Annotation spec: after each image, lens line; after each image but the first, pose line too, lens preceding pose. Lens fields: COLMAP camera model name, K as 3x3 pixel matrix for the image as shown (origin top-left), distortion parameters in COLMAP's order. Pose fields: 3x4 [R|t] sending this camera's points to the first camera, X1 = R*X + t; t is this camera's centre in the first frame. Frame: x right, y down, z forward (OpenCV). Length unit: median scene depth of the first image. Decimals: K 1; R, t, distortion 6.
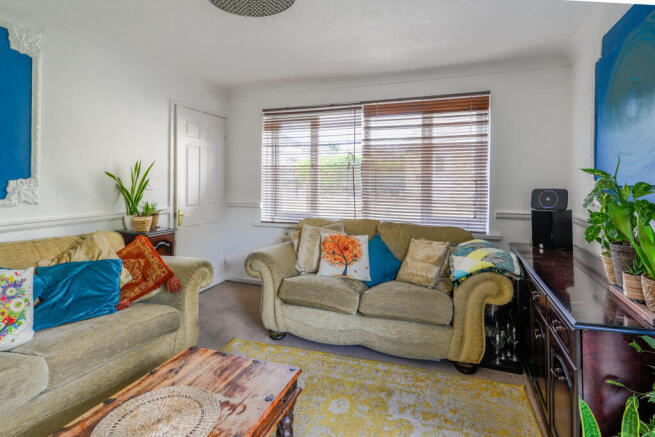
lens RADIAL K [[347.3, 0, 326.3], [0, 347.3, 183.0], [0, 0, 1]] dist [-0.000295, -0.010530]
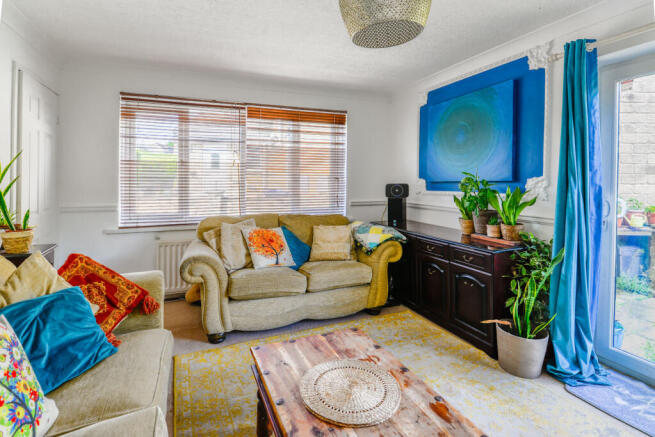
lens RADIAL K [[347.3, 0, 326.3], [0, 347.3, 183.0], [0, 0, 1]] dist [-0.000295, -0.010530]
pose [[0.727863, -0.009597, 0.685655, -0.578280], [0.003227, 0.999939, 0.010570, -0.003646], [-0.685715, -0.005480, 0.727850, 0.090151]]
